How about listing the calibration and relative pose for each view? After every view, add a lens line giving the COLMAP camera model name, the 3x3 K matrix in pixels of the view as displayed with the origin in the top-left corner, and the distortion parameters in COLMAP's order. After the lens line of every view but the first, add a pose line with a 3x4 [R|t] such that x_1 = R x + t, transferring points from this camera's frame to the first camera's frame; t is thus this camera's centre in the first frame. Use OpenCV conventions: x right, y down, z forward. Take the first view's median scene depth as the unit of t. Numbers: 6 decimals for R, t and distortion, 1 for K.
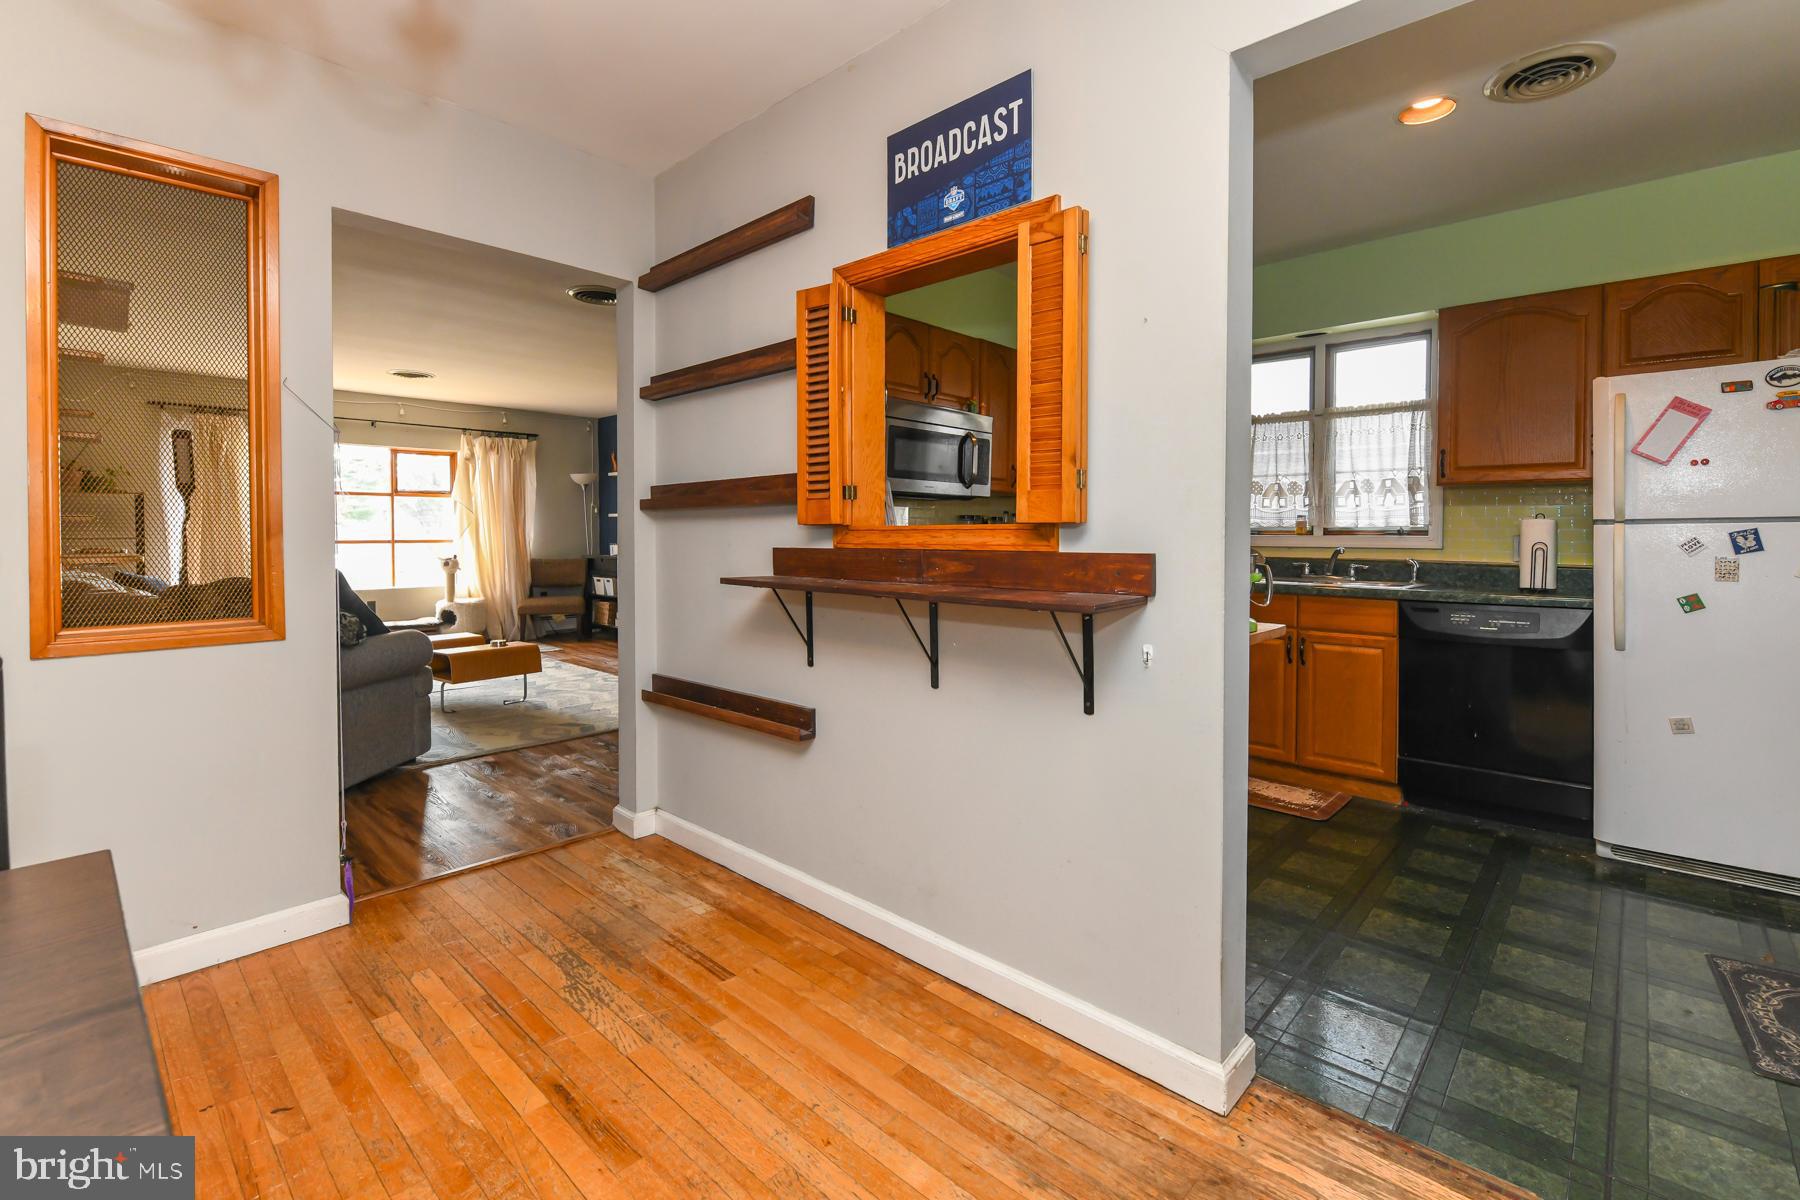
lens RADIAL K [[807.7, 0, 890.3], [0, 807.7, 537.1], [0, 0, 1]] dist [0.001931, 0.000008]
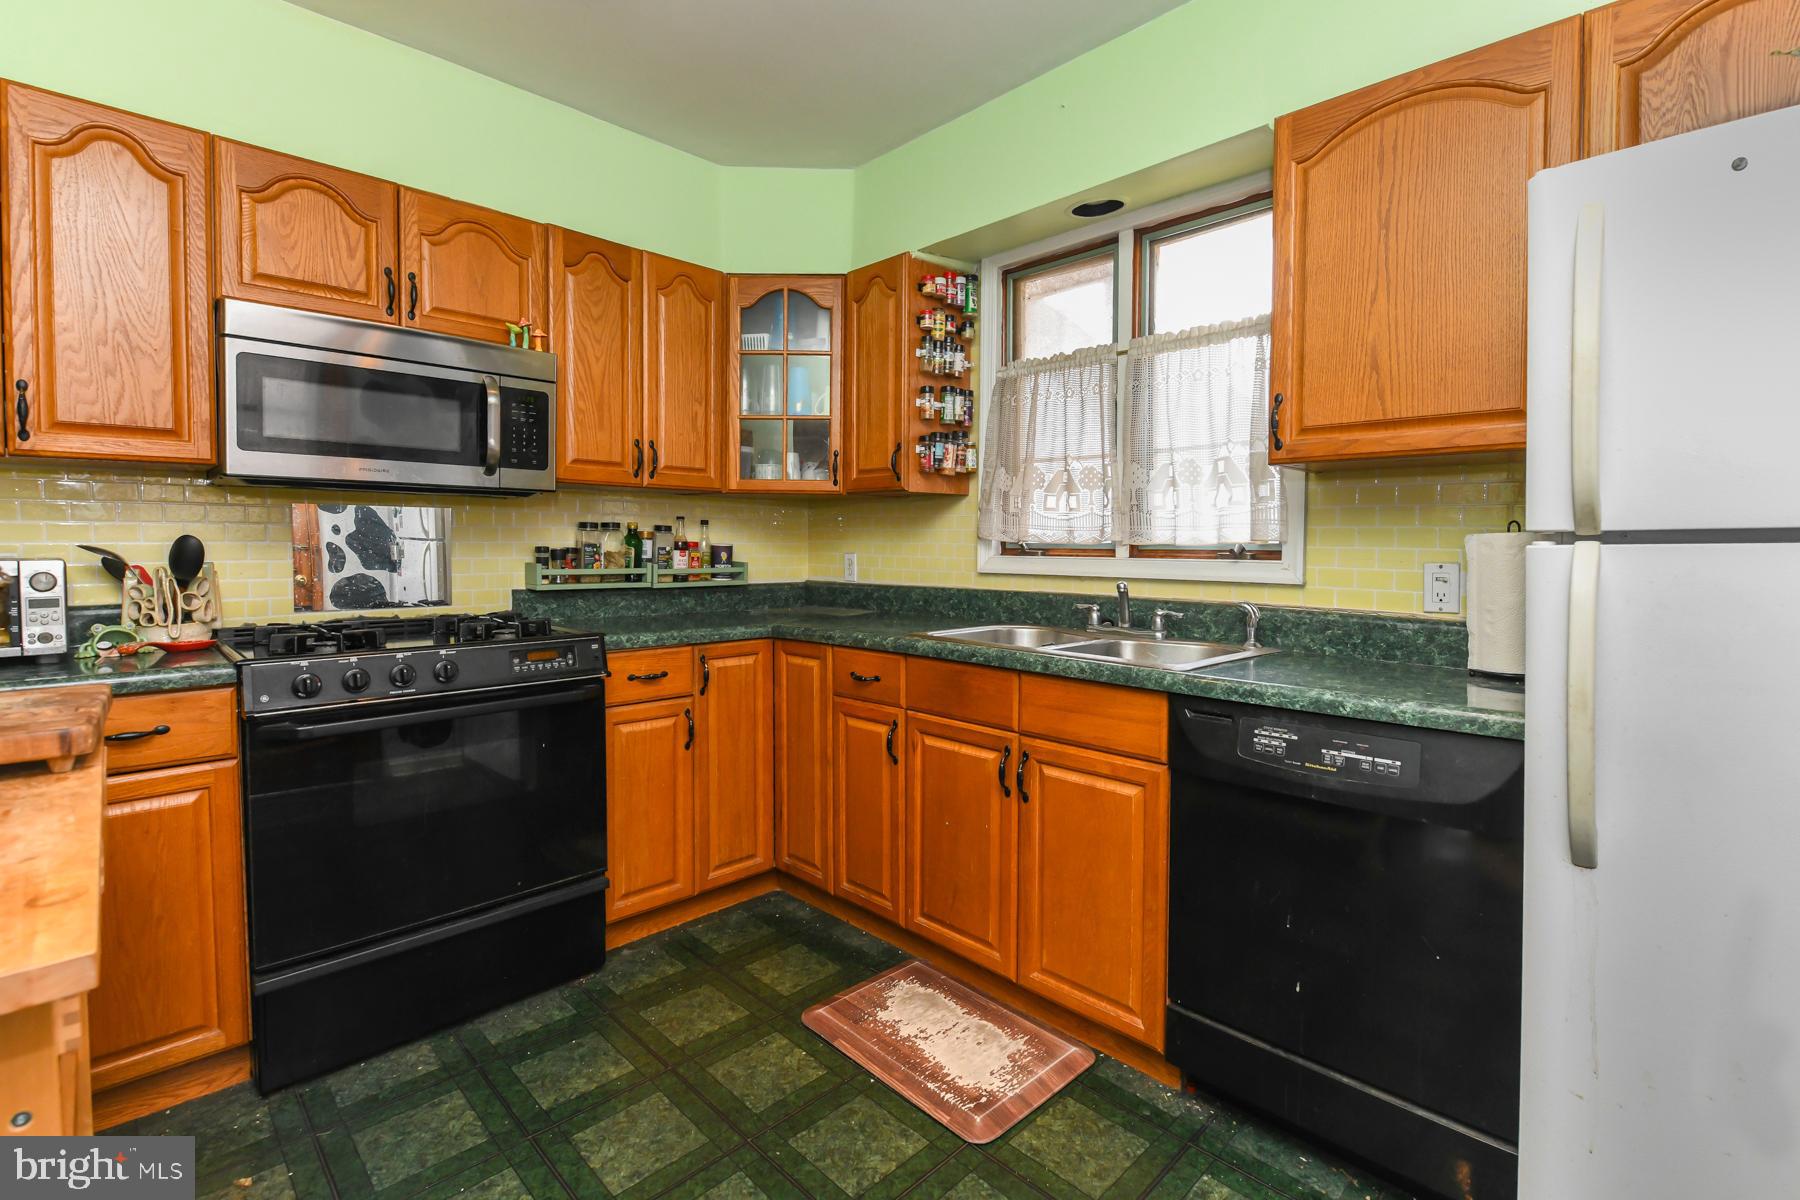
lens RADIAL K [[807.7, 0, 925.1], [0, 807.7, 559.0], [0, 0, 1]] dist [0.001931, 0.000008]
pose [[0.999656, 0.002237, -0.026149, 0.434076], [-0.001865, 0.999896, 0.014274, -0.010046], [0.026178, -0.014221, 0.999556, 0.440248]]
